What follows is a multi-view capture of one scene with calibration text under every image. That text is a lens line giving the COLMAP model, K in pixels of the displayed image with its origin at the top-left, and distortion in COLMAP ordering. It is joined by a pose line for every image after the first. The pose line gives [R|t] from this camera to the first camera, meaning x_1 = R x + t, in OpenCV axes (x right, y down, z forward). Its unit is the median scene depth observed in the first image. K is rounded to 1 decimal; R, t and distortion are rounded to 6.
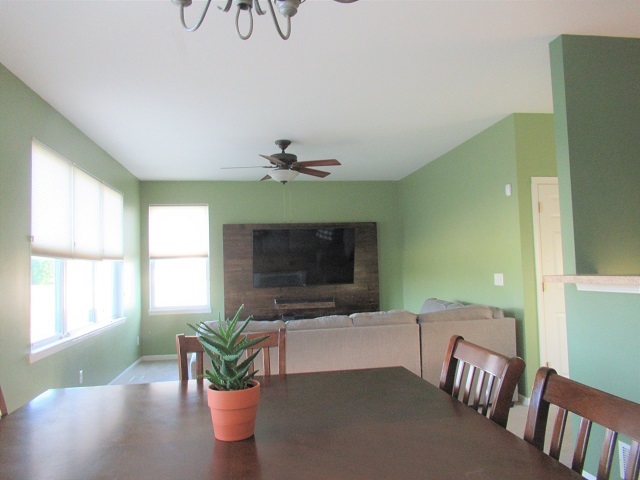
lens RADIAL K [[480.5, 0, 321.5], [0, 480.5, 238.4], [0, 0, 1]] dist [0.002664, -0.012214]
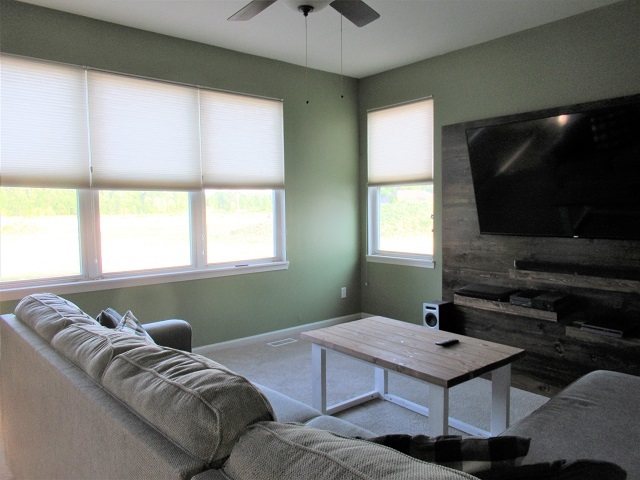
lens RADIAL K [[480.5, 0, 315.7], [0, 480.5, 240.4], [0, 0, 1]] dist [0.002664, -0.012214]
pose [[0.517757, 0.080194, -0.851761, 0.237022], [0.051321, 0.990893, 0.124490, 0.029184], [0.853987, -0.108169, 0.508926, 0.545681]]
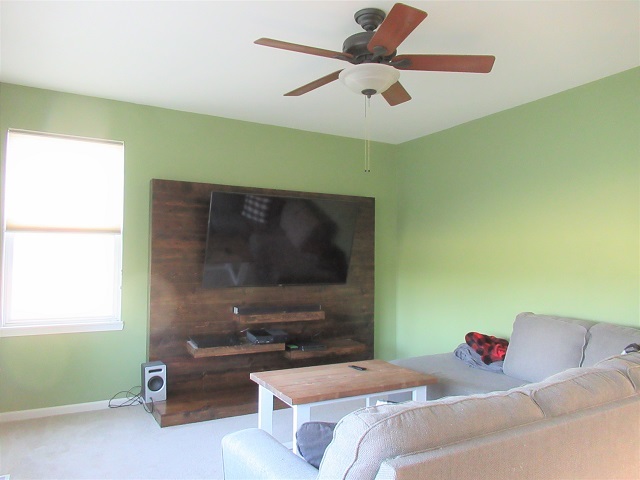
lens RADIAL K [[480.5, 0, 318.6], [0, 480.5, 243.6], [0, 0, 1]] dist [0.002664, -0.012214]
pose [[0.932632, 0.048742, 0.357523, -0.223677], [-0.055644, 0.998410, 0.009035, 0.032750], [-0.356514, -0.028320, 0.933861, 0.382484]]
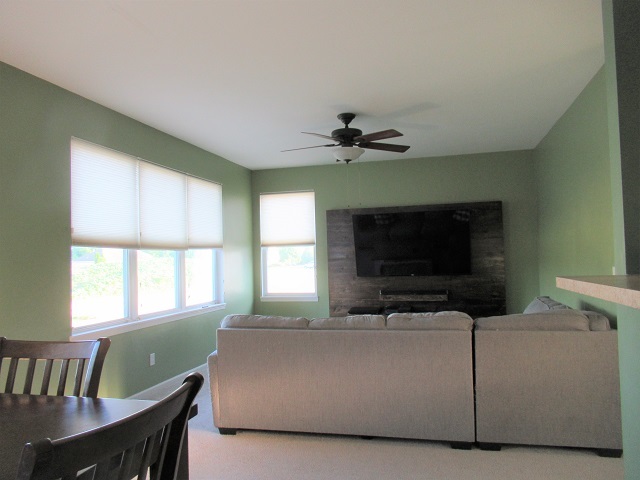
lens RADIAL K [[480.5, 0, 318.8], [0, 480.5, 242.7], [0, 0, 1]] dist [0.002664, -0.012214]
pose [[0.914525, -0.007912, -0.404452, 0.168549], [0.024431, 0.999064, 0.035698, 0.000772], [0.403791, -0.042528, 0.913862, 0.115895]]
